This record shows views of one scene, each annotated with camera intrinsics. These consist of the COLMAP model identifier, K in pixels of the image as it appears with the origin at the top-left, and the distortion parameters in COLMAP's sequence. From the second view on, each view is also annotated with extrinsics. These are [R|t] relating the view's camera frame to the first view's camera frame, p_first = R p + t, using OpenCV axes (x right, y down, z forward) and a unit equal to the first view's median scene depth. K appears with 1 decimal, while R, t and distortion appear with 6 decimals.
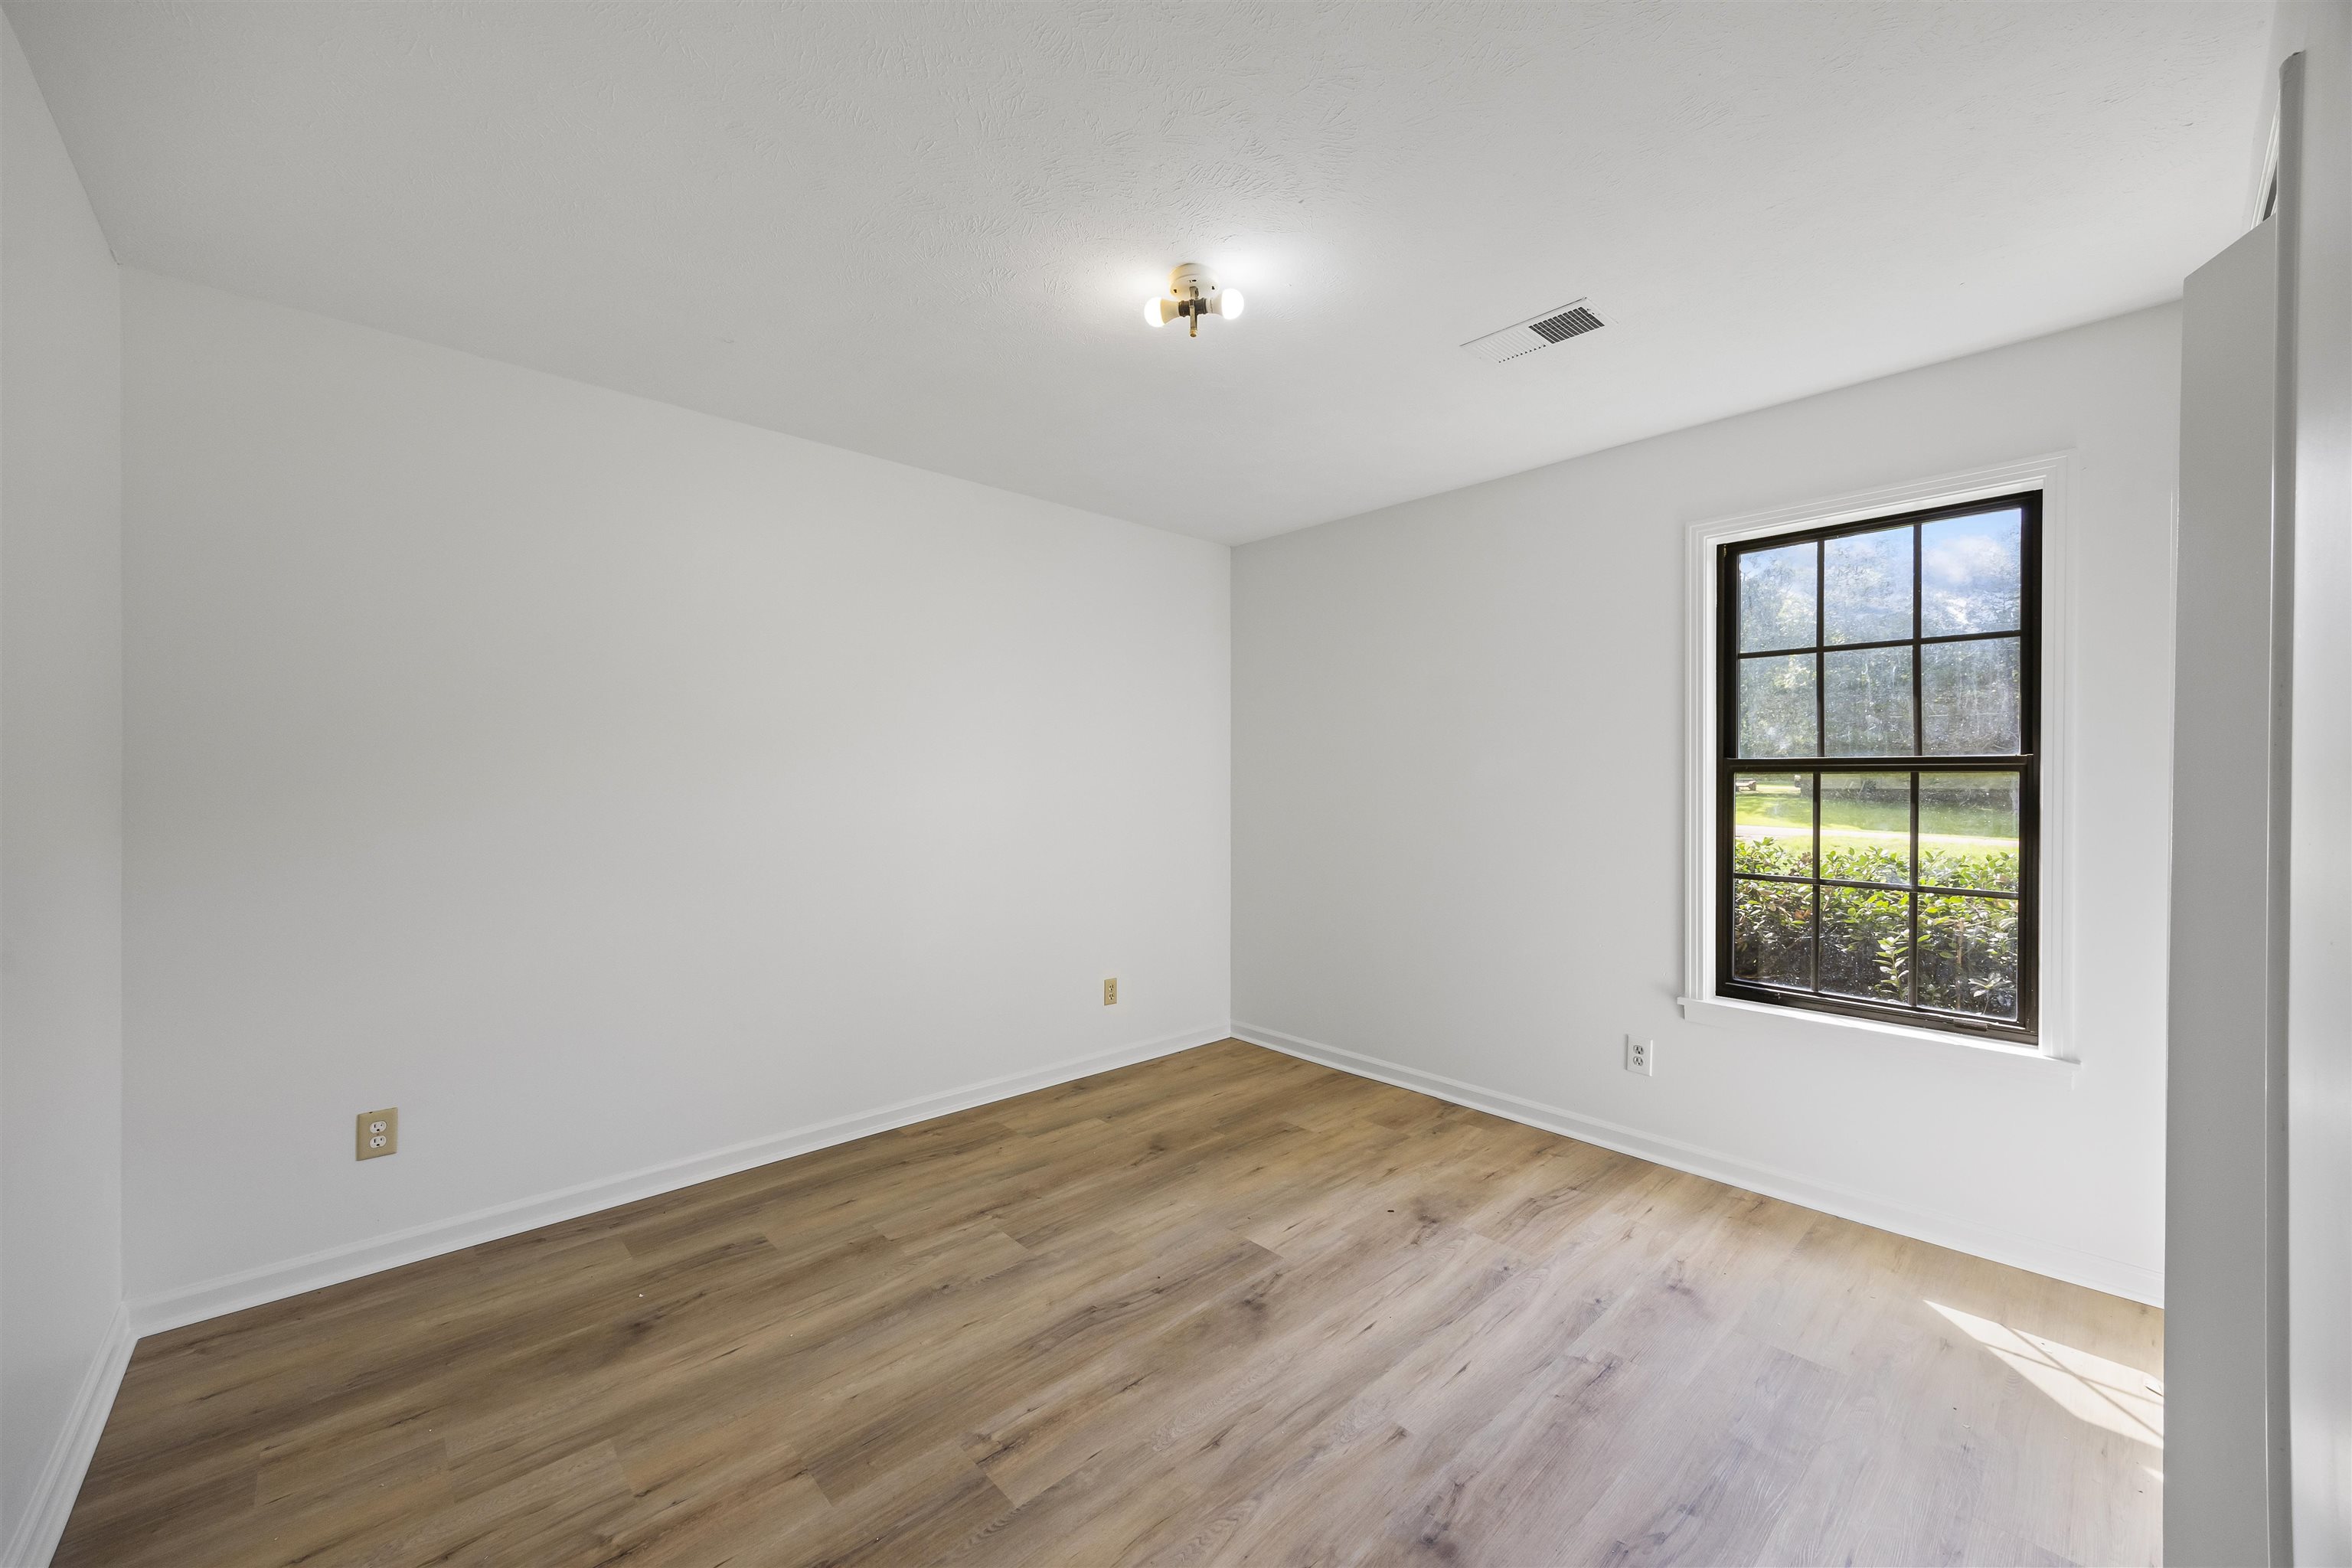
lens RADIAL K [[894.2, 0, 1176.0], [0, 894.2, 784.0], [0, 0, 1]] dist [-0.001135, 0.000076]
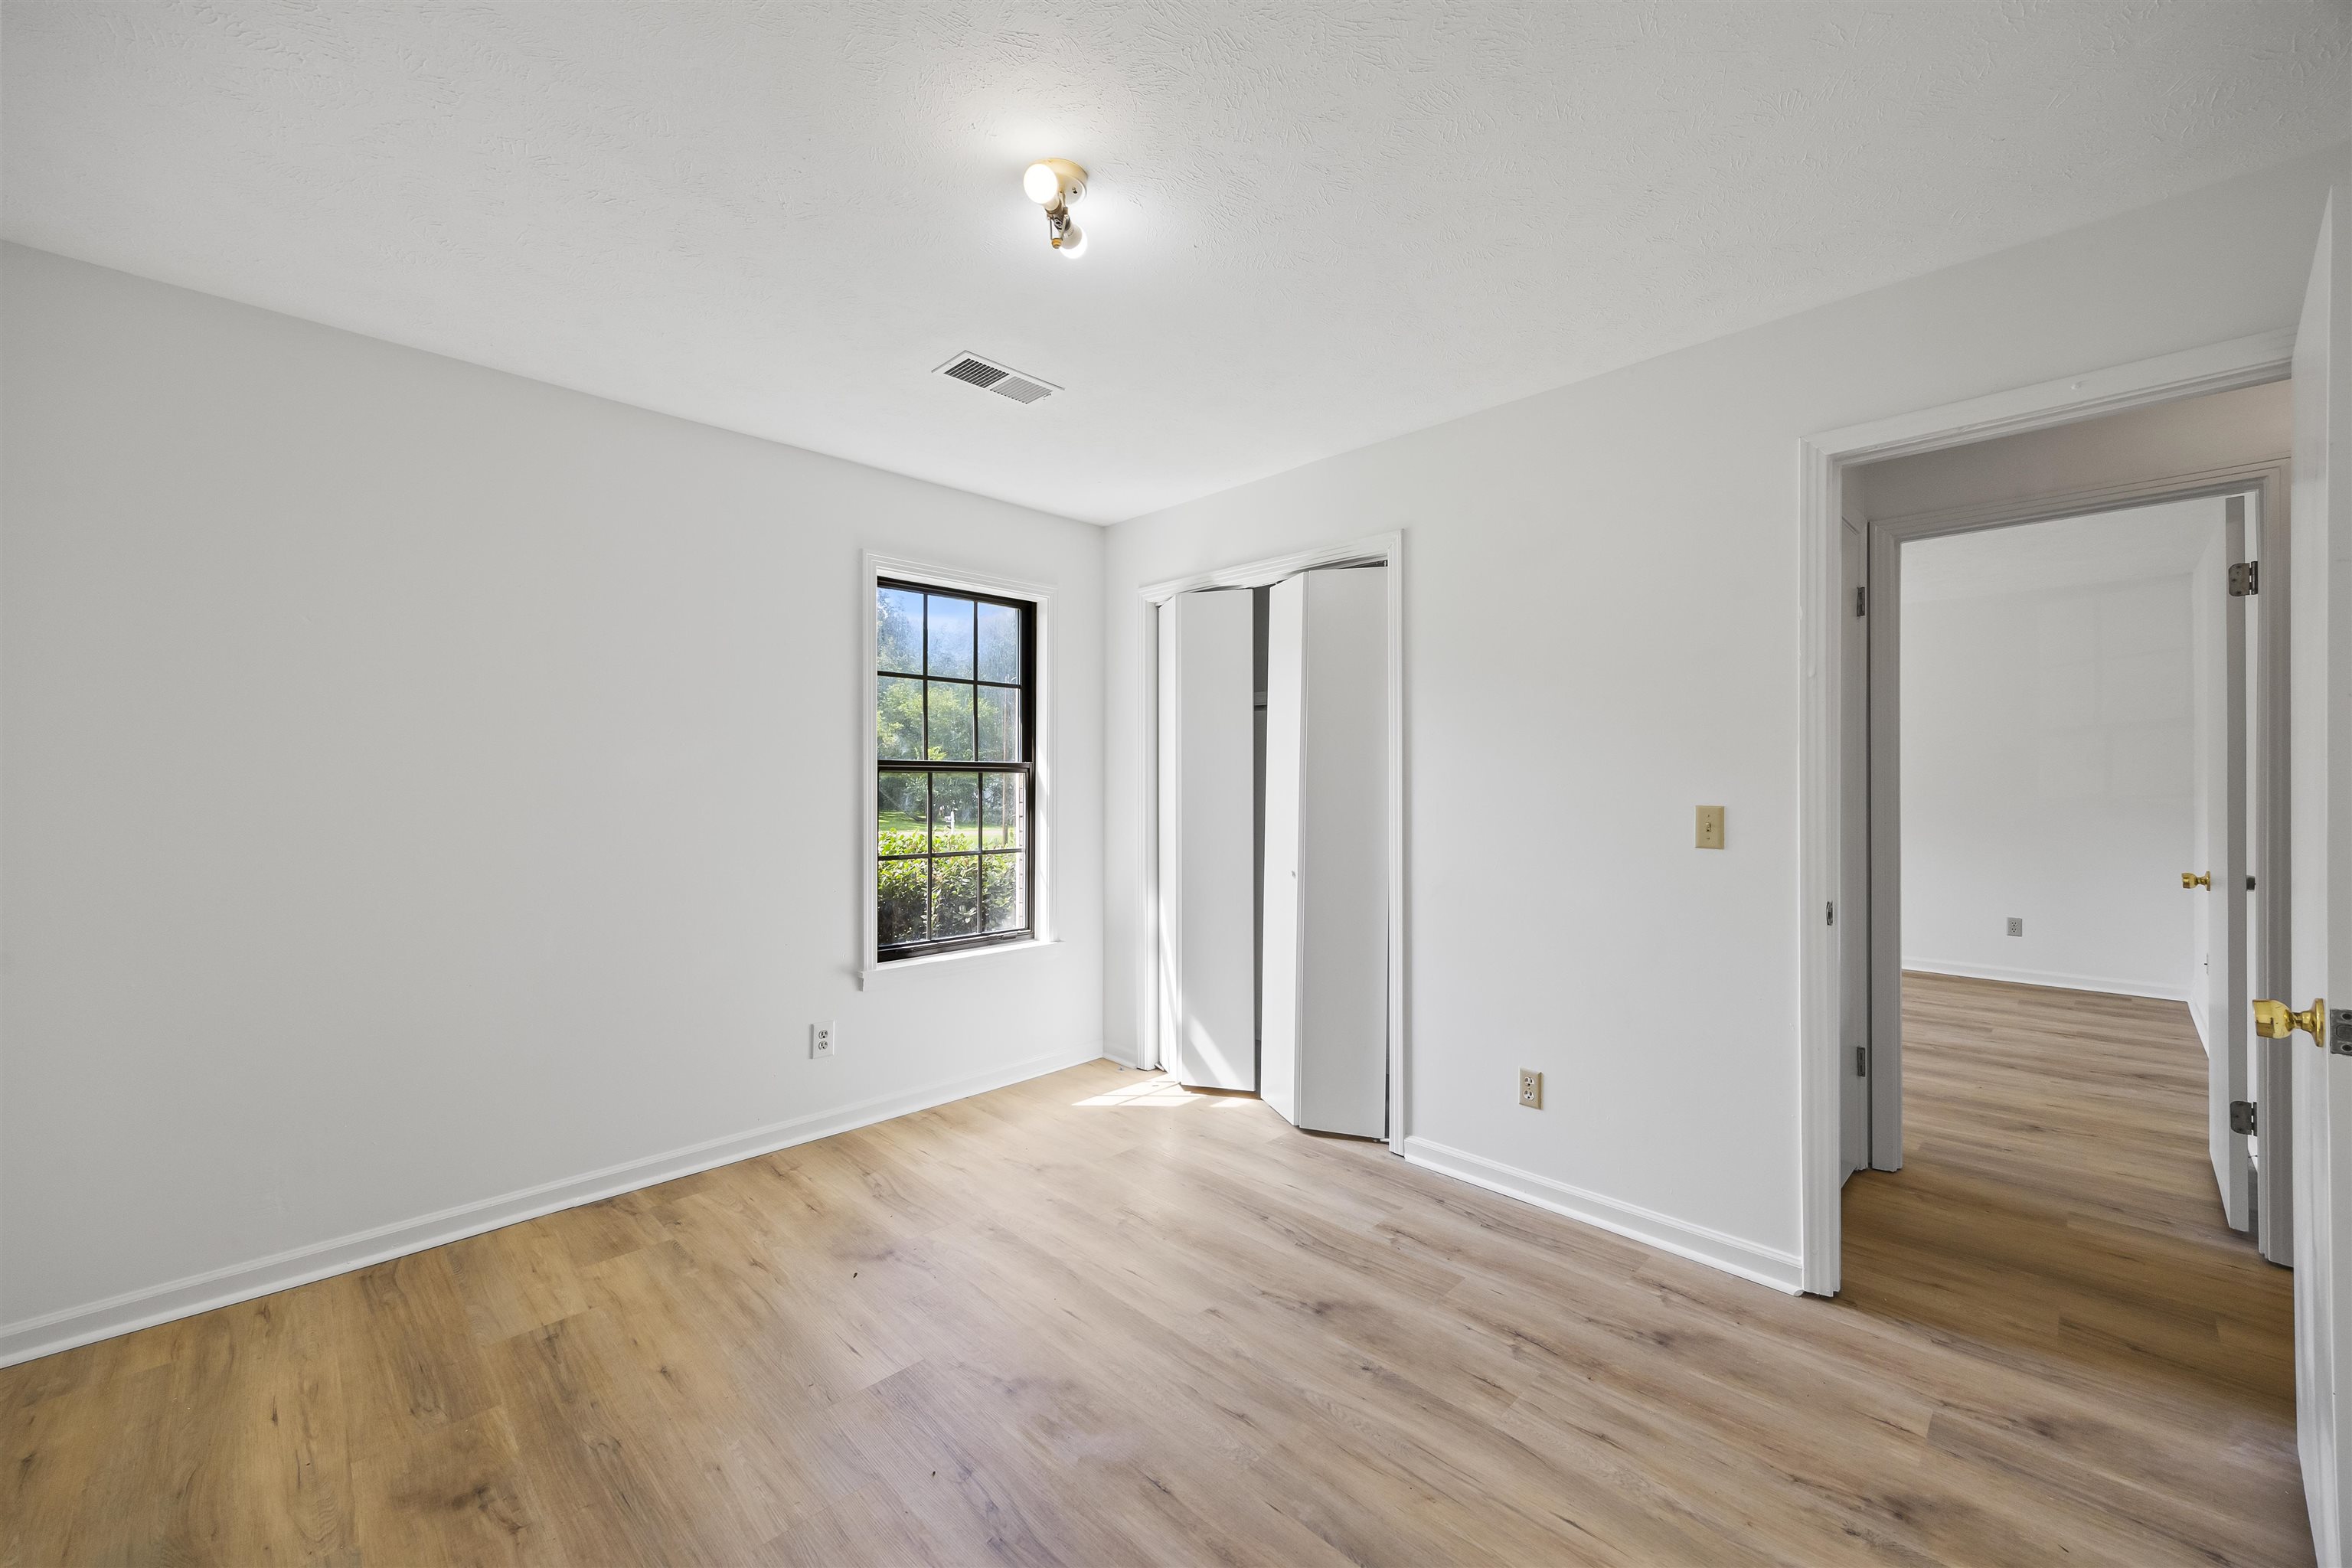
lens RADIAL K [[899.1, 0, 1187.6], [0, 899.1, 769.9], [0, 0, 1]] dist [-0.000954, -0.000021]
pose [[-0.033657, 0.005074, 0.999421, -0.603914], [0.003949, 0.999980, -0.004944, -0.007712], [-0.999426, 0.003781, -0.033676, 0.657442]]
